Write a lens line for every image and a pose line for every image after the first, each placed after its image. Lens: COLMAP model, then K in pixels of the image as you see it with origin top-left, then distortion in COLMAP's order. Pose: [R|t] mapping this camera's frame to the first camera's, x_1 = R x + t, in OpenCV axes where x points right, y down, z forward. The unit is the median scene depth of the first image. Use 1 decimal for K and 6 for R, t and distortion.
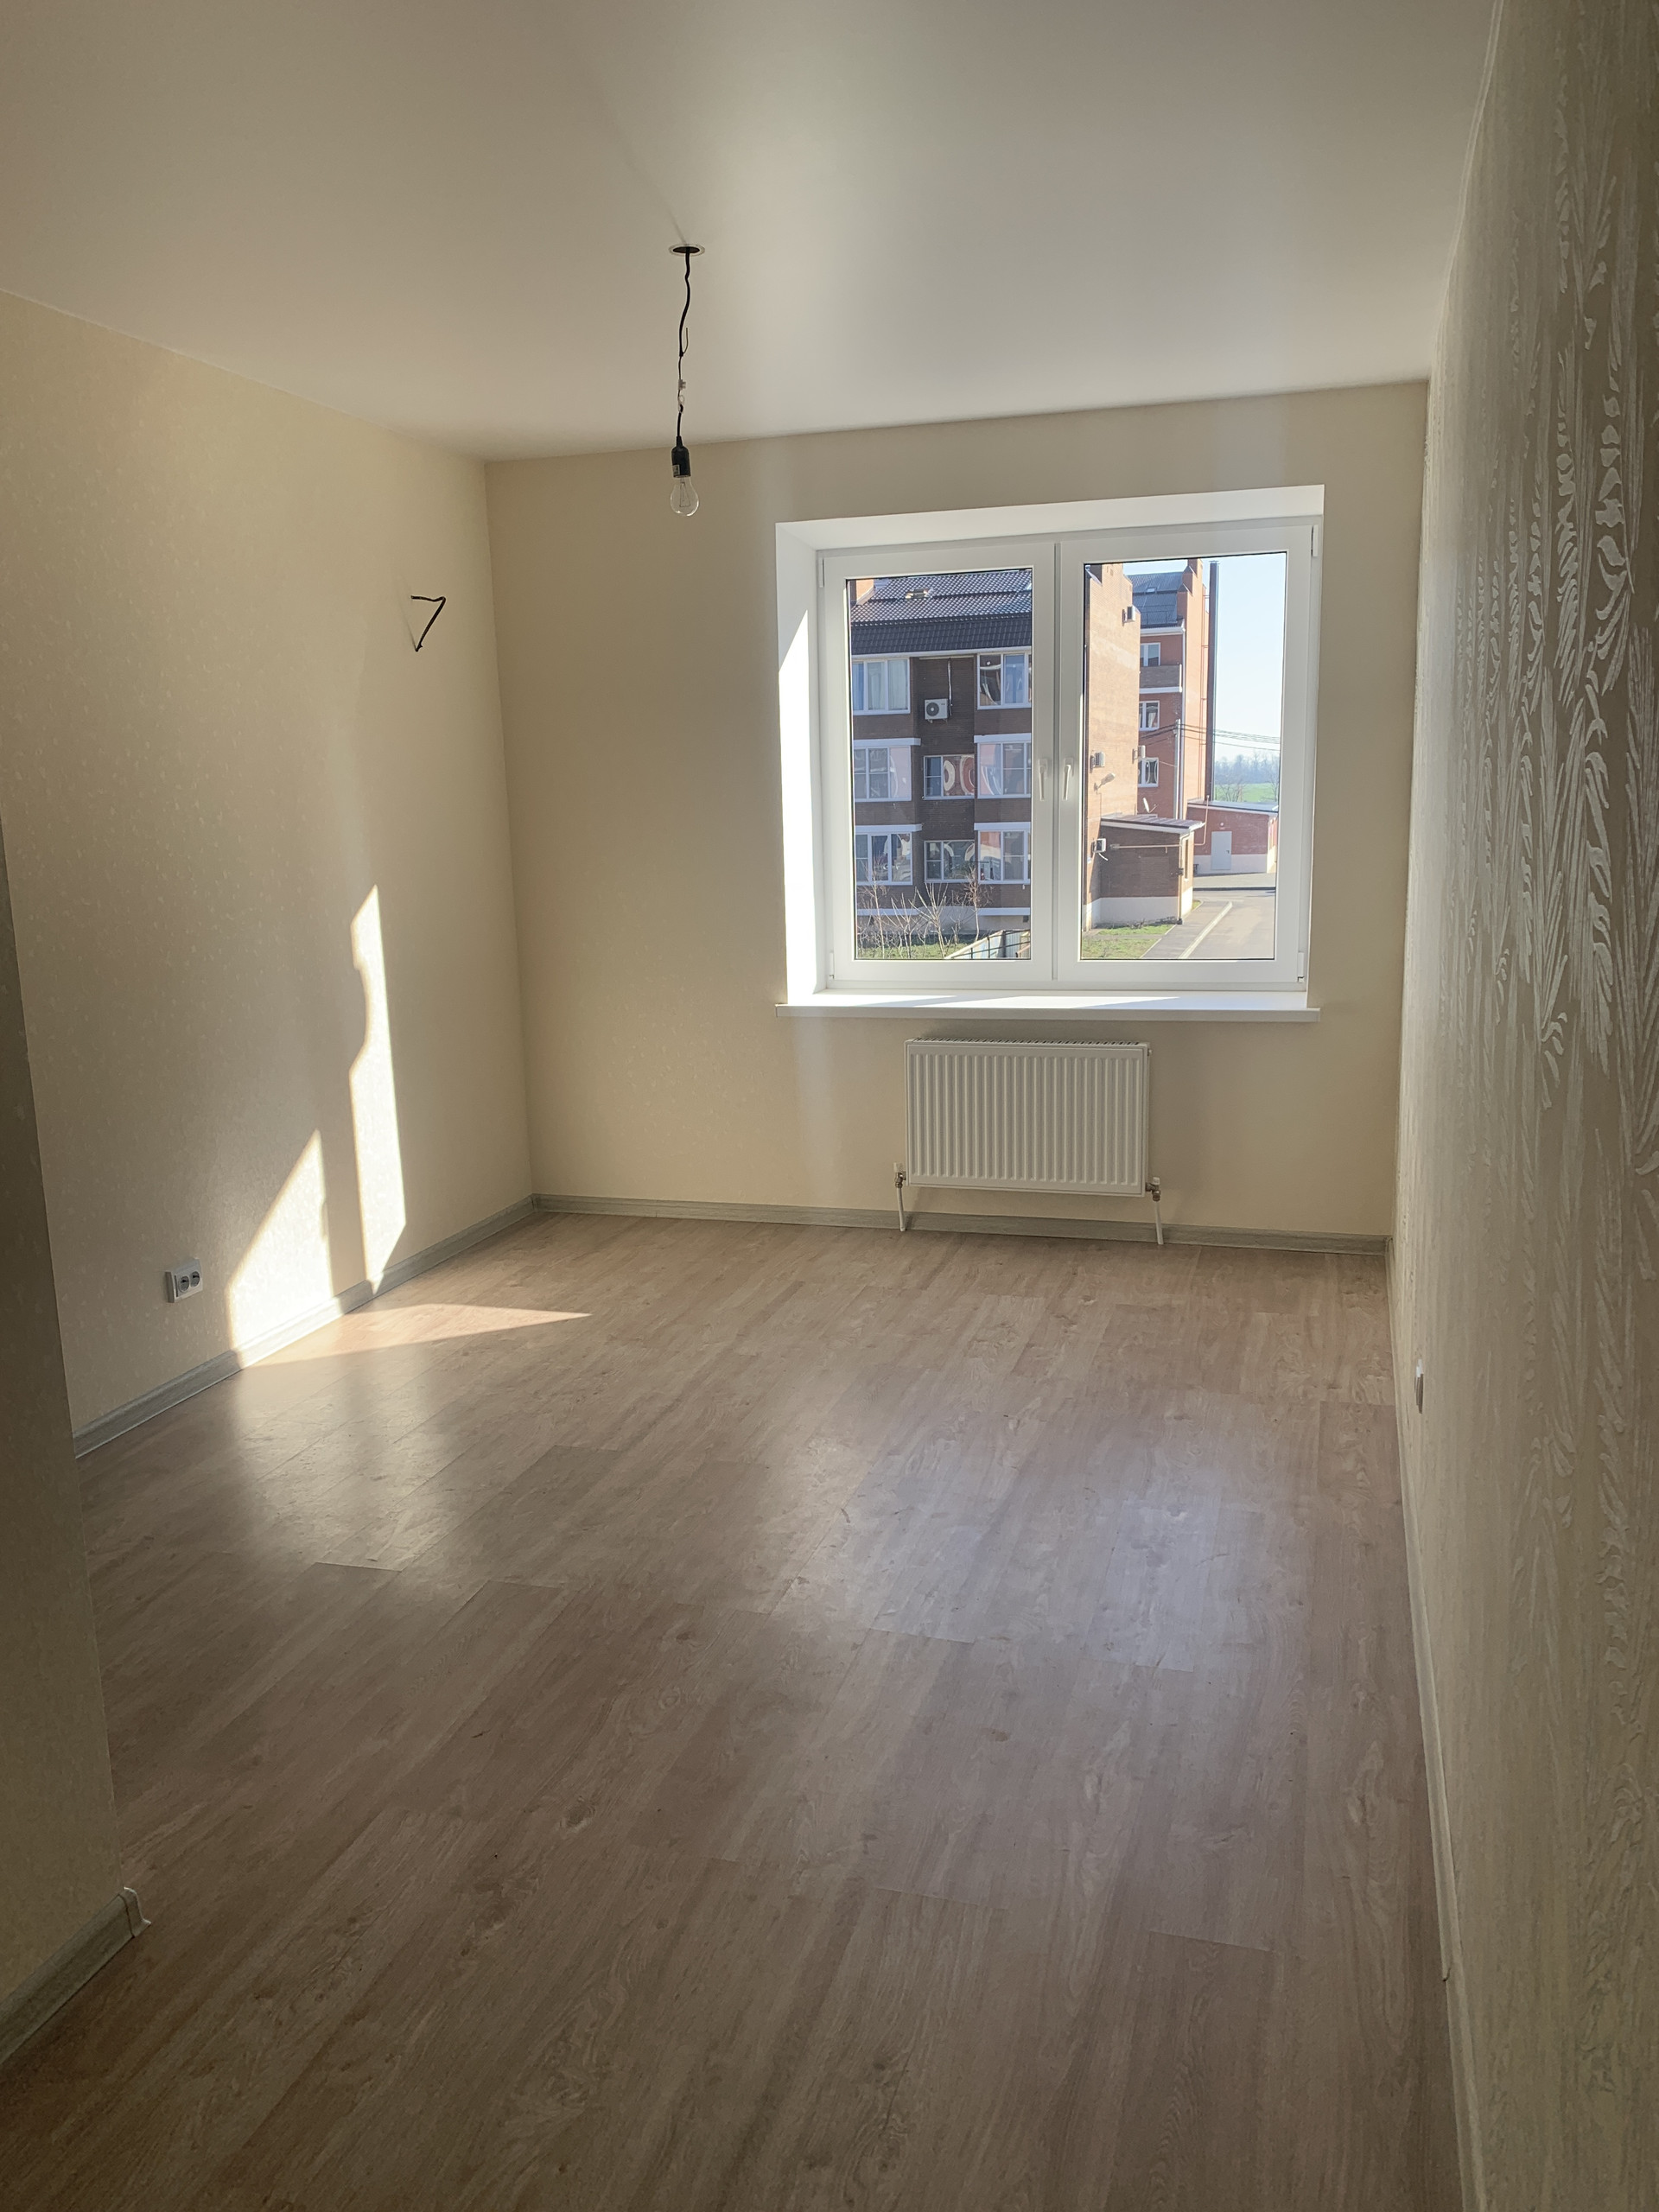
lens RADIAL K [[1699.3, 0, 840.9], [0, 1699.3, 1117.0], [0, 0, 1]] dist [0.129117, -0.191700]
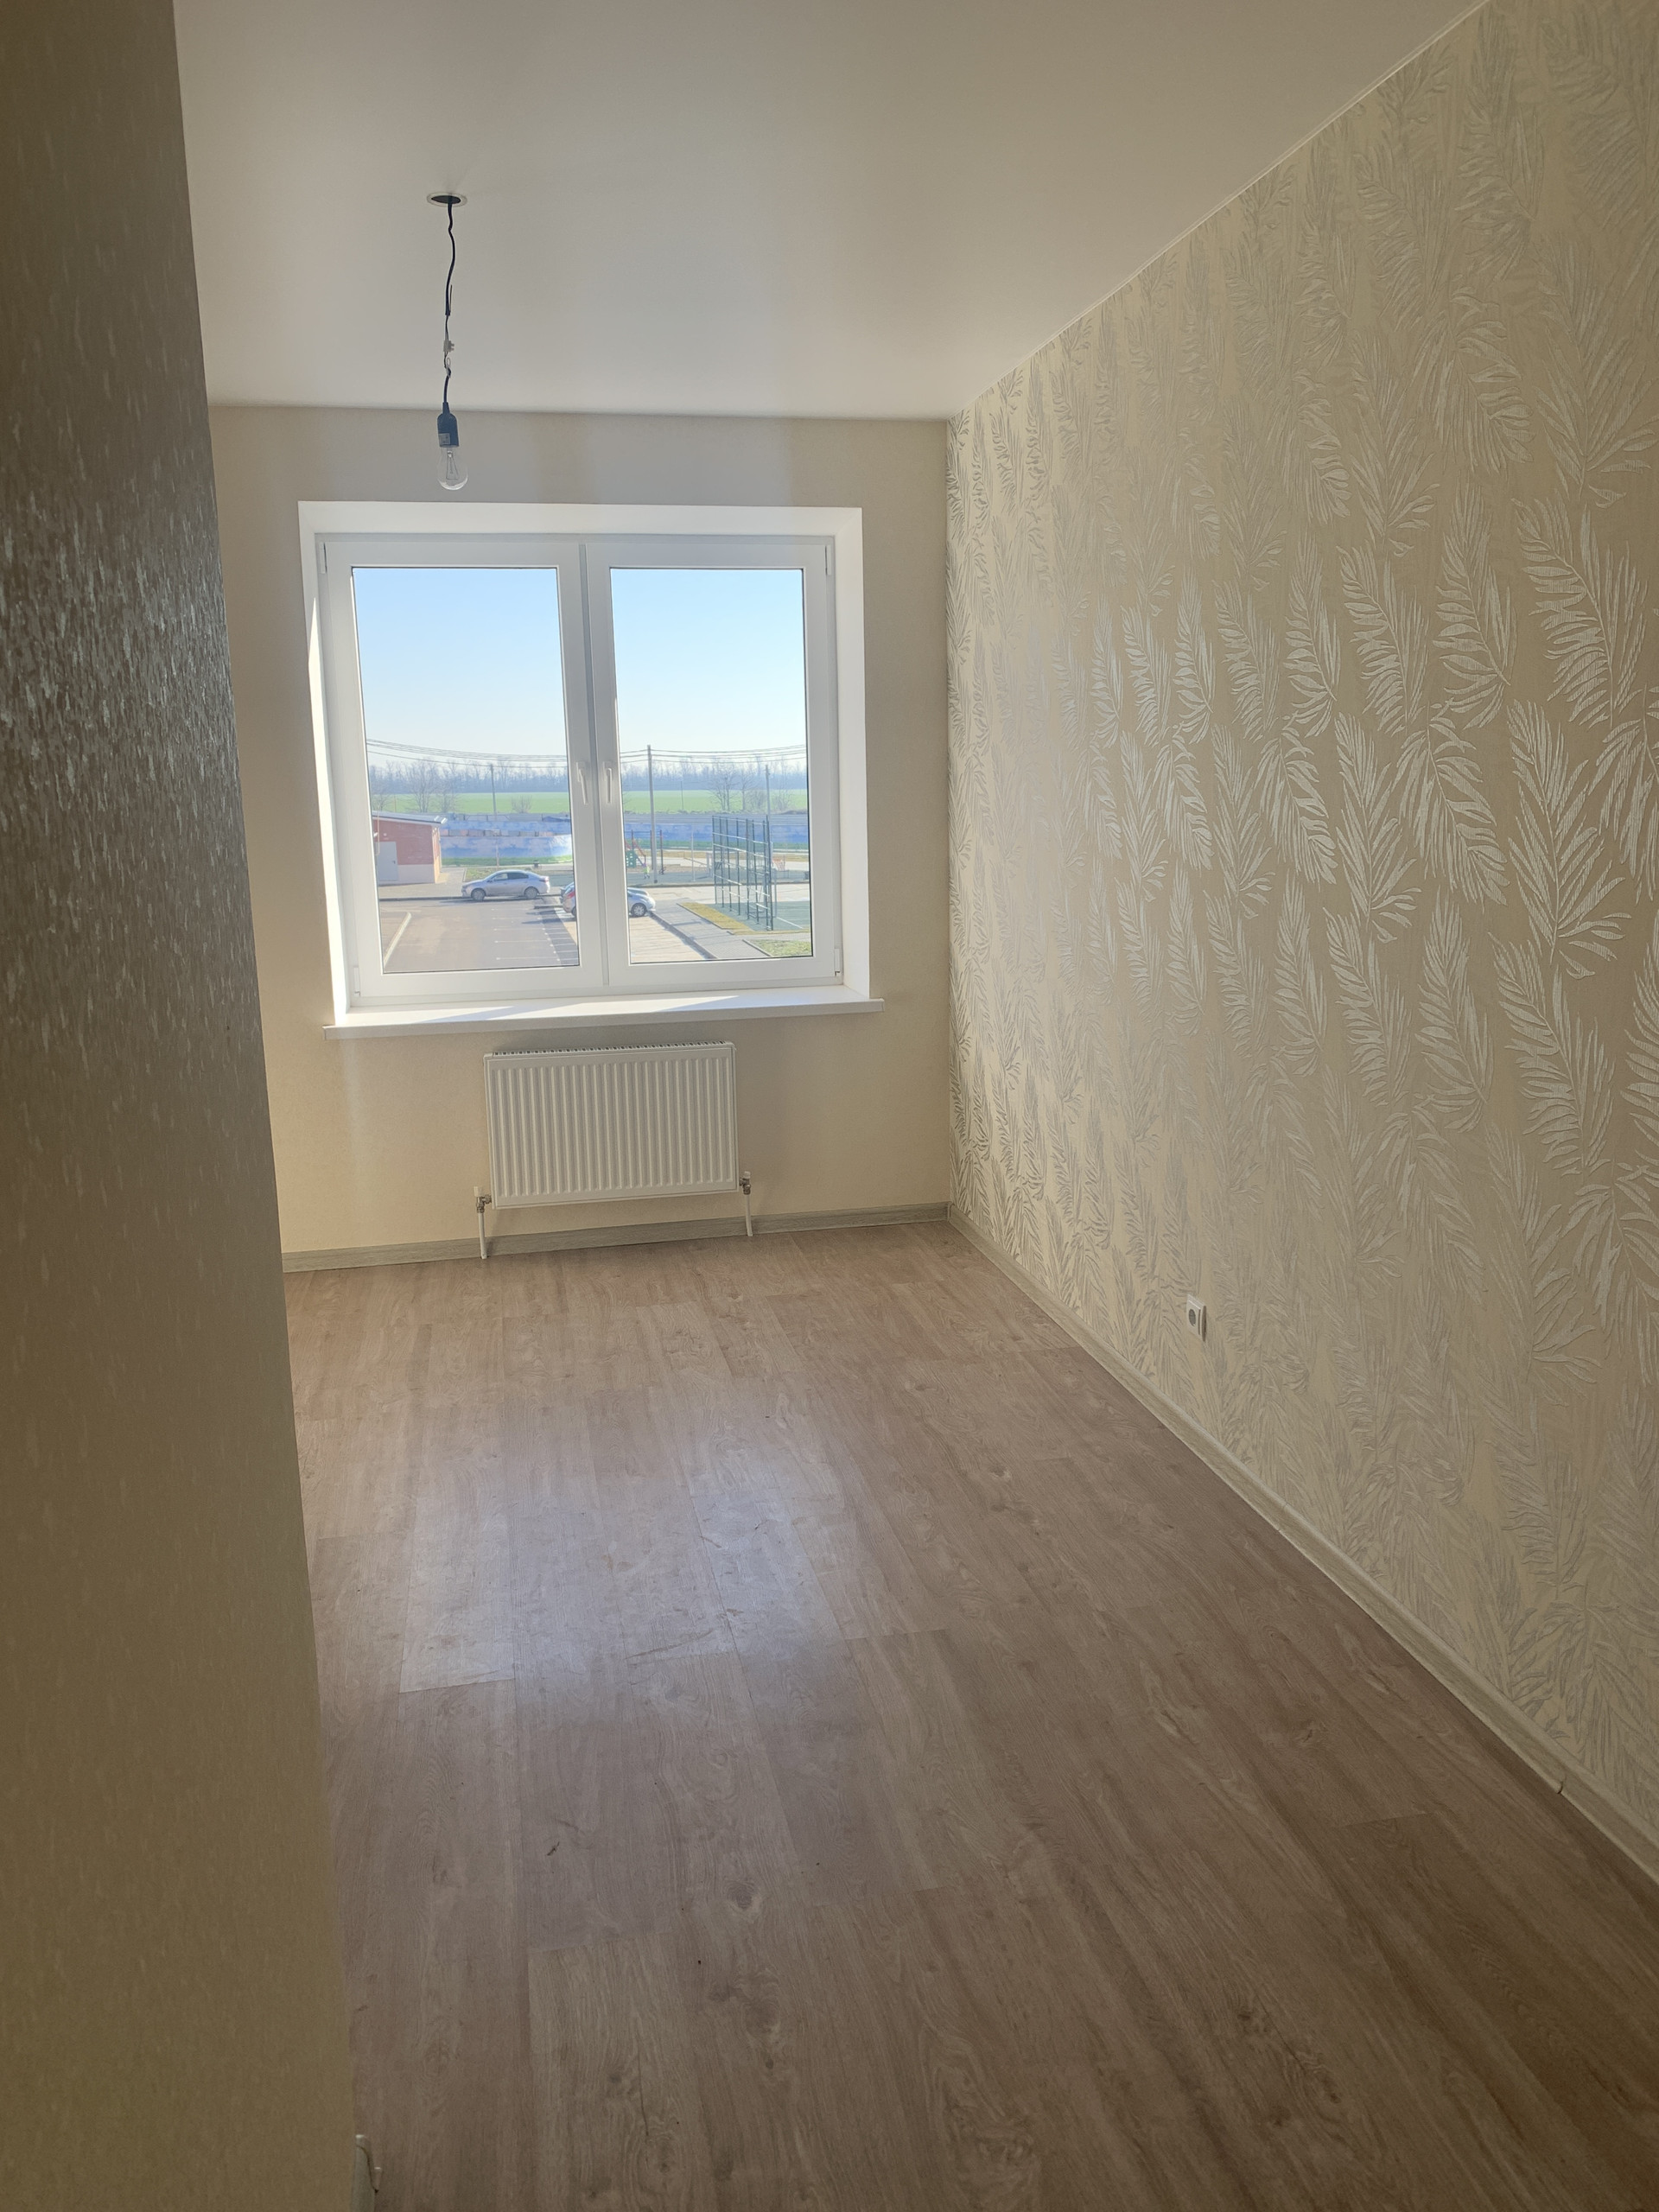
lens RADIAL K [[1703.4, 0, 840.8], [0, 1703.4, 1101.7], [0, 0, 1]] dist [0.101987, -0.131177]
pose [[0.879647, -0.086867, 0.467627, -0.262483], [0.093818, 0.995553, 0.008455, -0.010283], [-0.466282, 0.036435, 0.883885, 0.076846]]
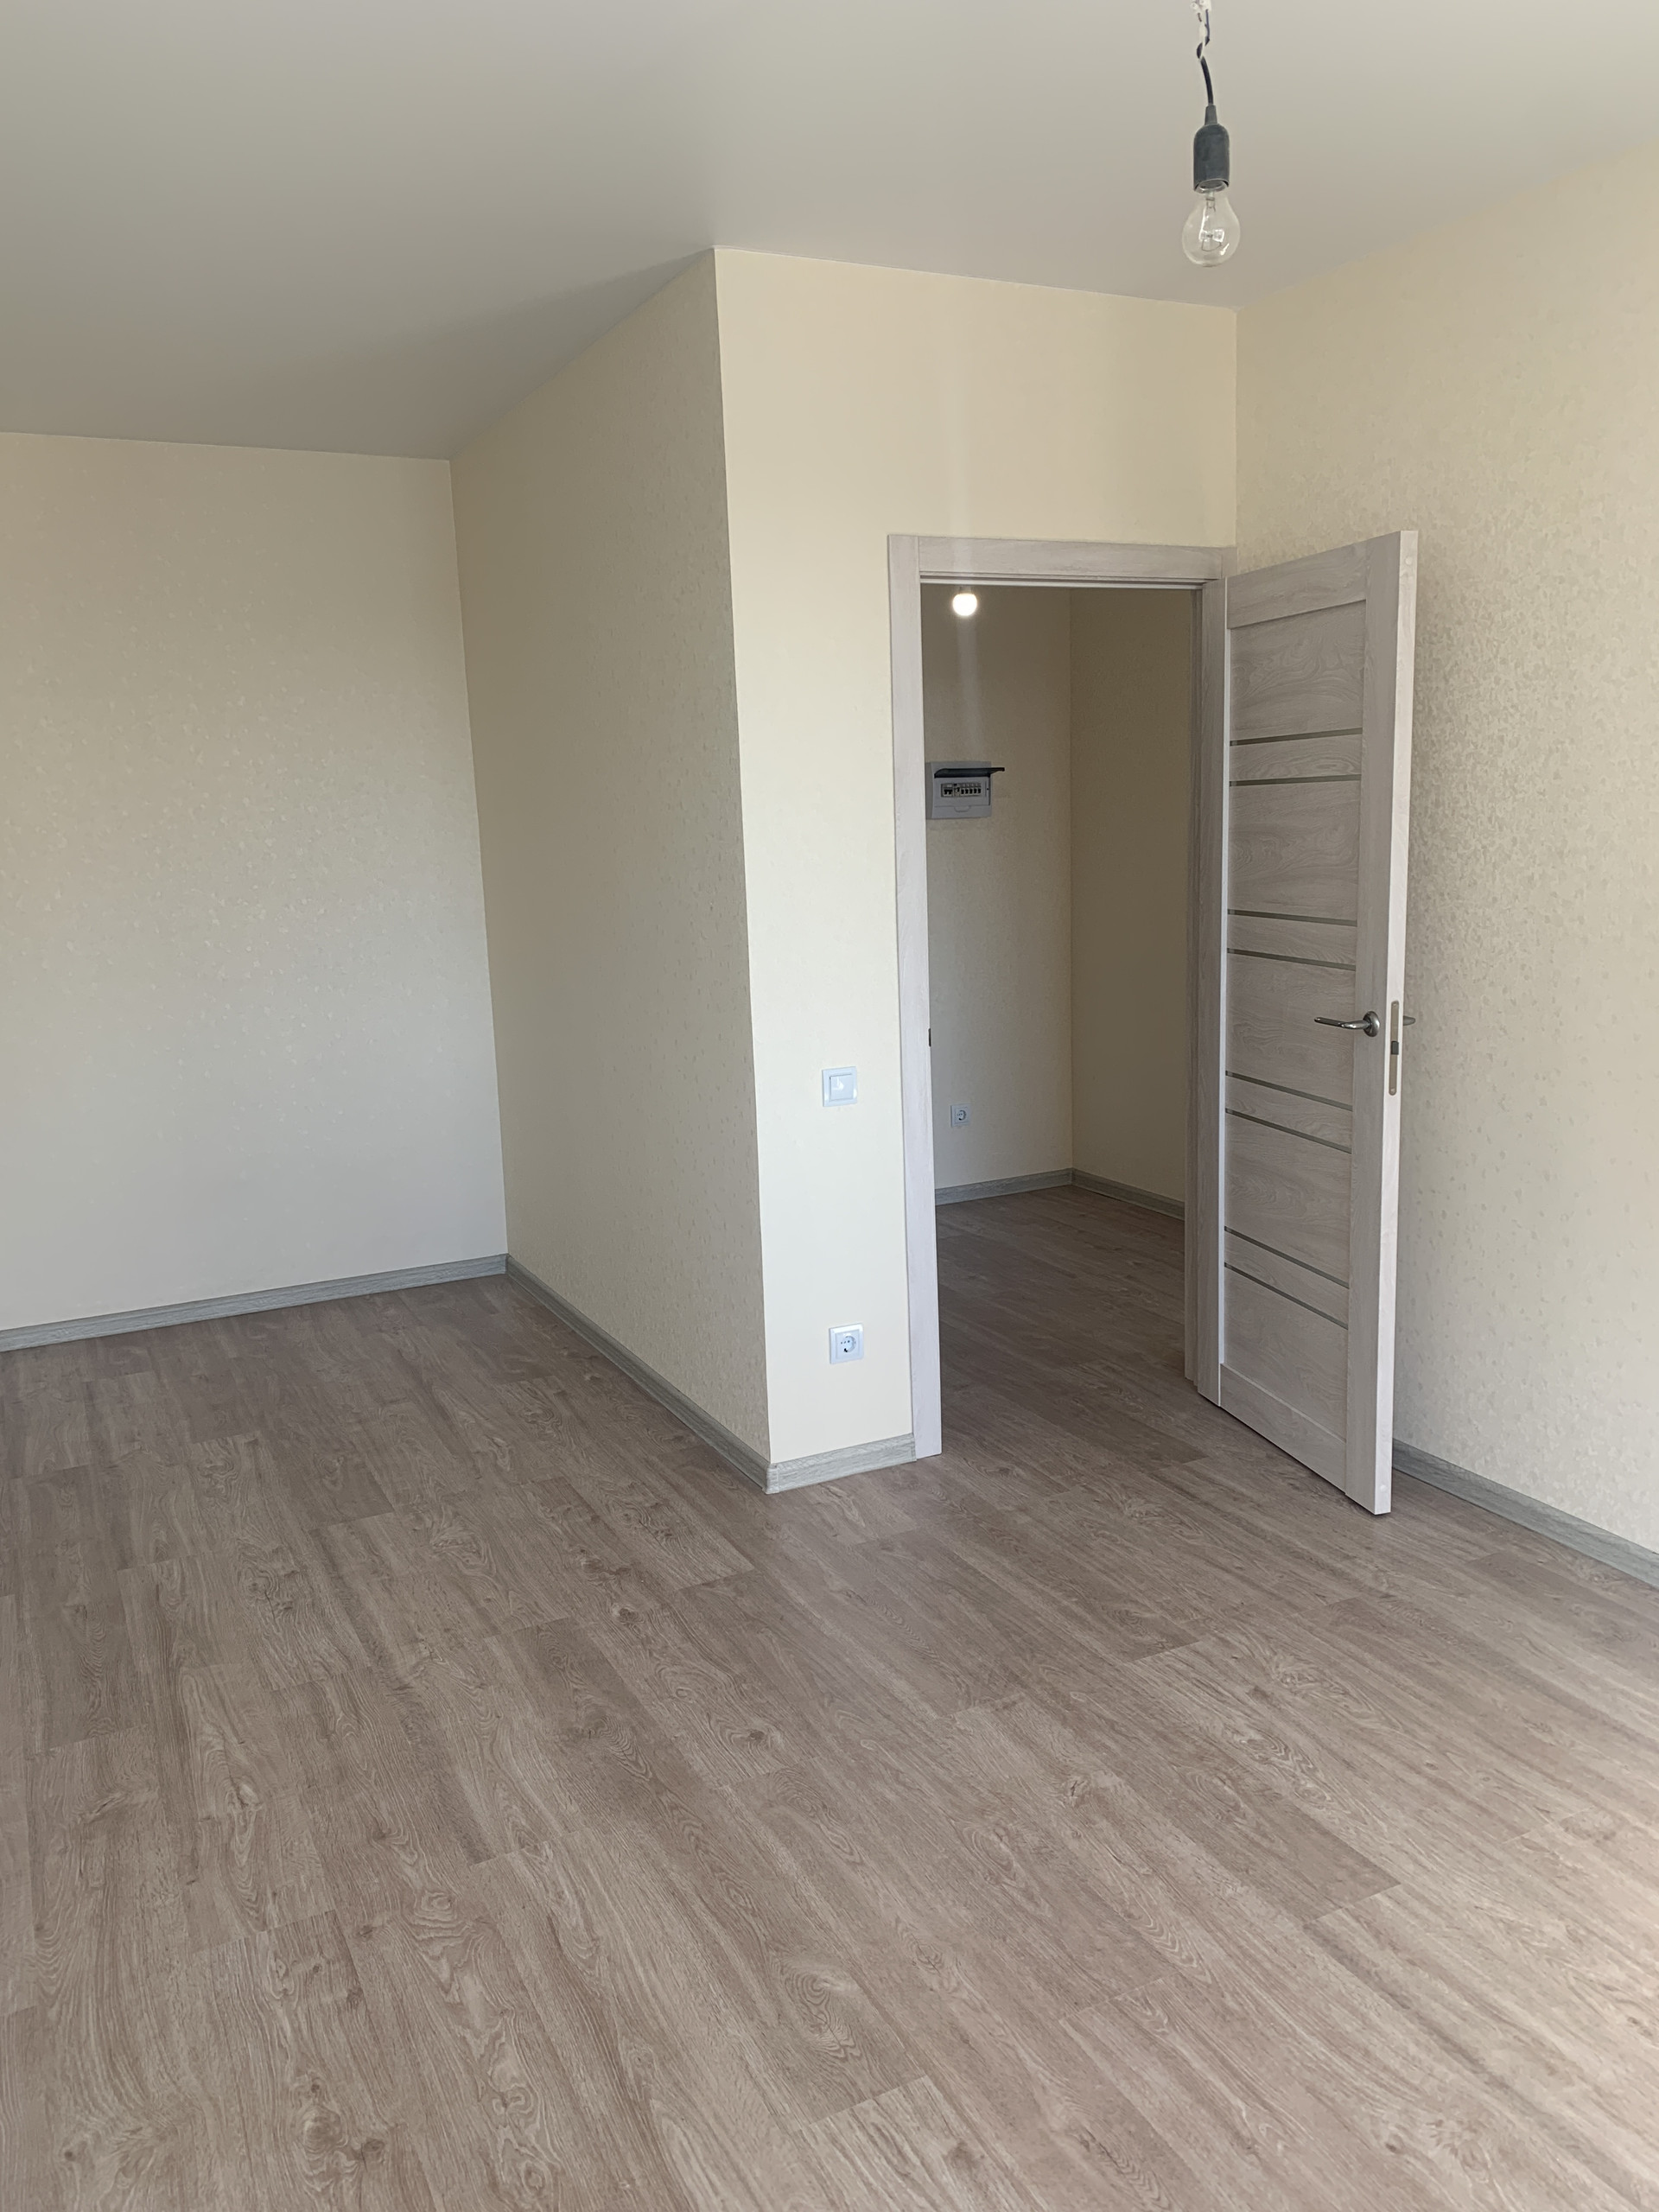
lens RADIAL K [[1684.3, 0, 829.5], [0, 1684.3, 1106.0], [0, 0, 1]] dist [0.041574, -0.049673]
pose [[-0.729928, 0.173016, -0.661265, 0.264084], [-0.078389, 0.939862, 0.332437, -0.199548], [0.679014, 0.294491, -0.672469, 0.963762]]
